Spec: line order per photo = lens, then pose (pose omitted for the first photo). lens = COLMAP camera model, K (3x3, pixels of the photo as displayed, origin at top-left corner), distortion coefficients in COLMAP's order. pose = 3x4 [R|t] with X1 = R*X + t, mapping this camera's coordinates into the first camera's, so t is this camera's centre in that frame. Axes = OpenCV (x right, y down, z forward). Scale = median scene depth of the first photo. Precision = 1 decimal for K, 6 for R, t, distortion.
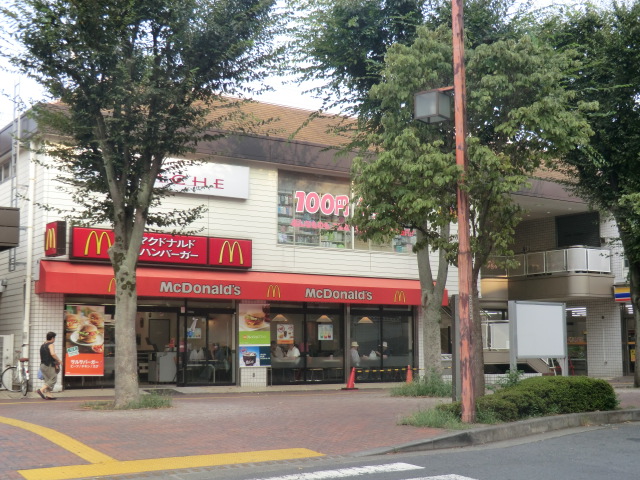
lens RADIAL K [[880.4, 0, 319.5], [0, 880.4, 240.7], [0, 0, 1]] dist [0.002372, 0.000000]
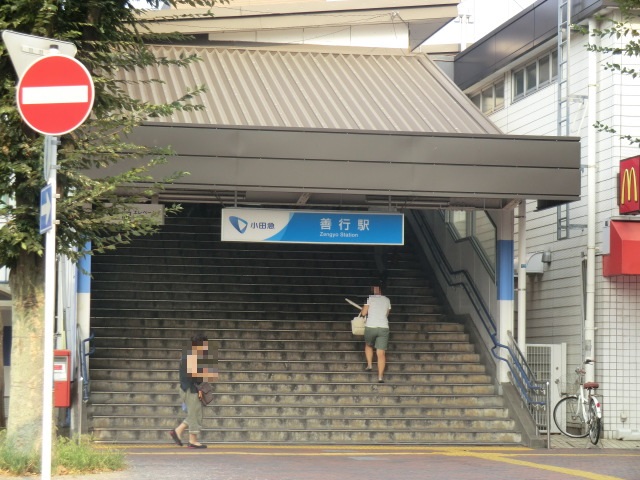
lens RADIAL K [[1733.0, 0, 320.6], [0, 1733.0, 240.7], [0, 0, 1]] dist [0.169841, 0.000000]
pose [[0.908307, -0.012011, -0.418131, -0.000790], [0.031509, 0.998712, 0.039760, -0.017577], [0.417115, -0.049289, 0.907516, -0.158636]]
